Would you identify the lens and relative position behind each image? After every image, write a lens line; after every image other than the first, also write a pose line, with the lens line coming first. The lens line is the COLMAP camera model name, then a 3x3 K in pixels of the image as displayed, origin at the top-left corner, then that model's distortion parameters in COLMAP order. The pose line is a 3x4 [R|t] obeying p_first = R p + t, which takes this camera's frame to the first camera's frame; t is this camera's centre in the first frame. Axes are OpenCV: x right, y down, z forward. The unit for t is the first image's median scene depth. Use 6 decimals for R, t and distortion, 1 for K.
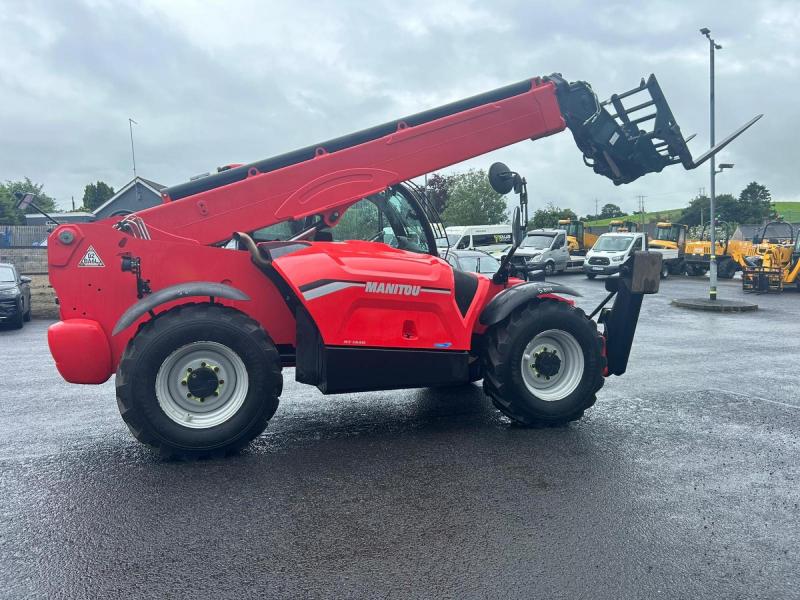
lens RADIAL K [[603.0, 0, 396.2], [0, 603.0, 295.5], [0, 0, 1]] dist [0.070837, -0.083298]
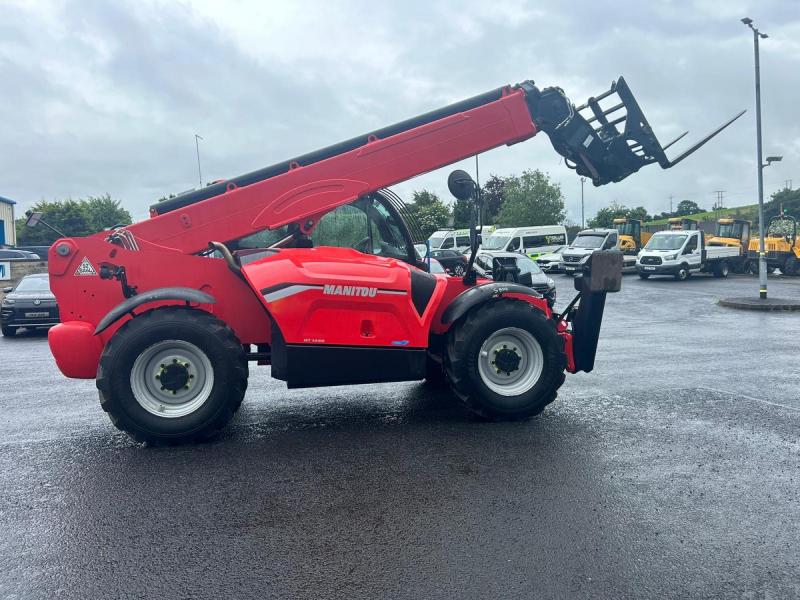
lens RADIAL K [[603.0, 0, 398.5], [0, 603.0, 296.4], [0, 0, 1]] dist [0.070837, -0.083298]
pose [[0.993999, -0.013785, -0.108514, 0.188614], [0.013222, 0.999895, -0.005903, 0.006070], [0.108584, 0.004432, 0.994077, -0.061403]]
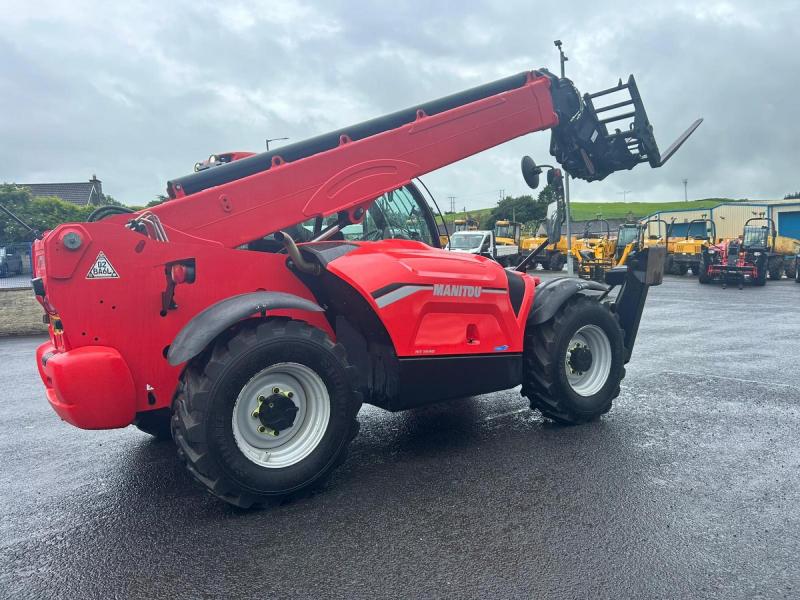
lens RADIAL K [[603.0, 0, 395.0], [0, 603.0, 305.1], [0, 0, 1]] dist [0.070837, -0.083298]
pose [[0.957476, -0.048343, 0.284433, -0.342990], [0.043988, 0.998797, 0.021685, -0.012788], [-0.285139, -0.008251, 0.958451, 0.138049]]
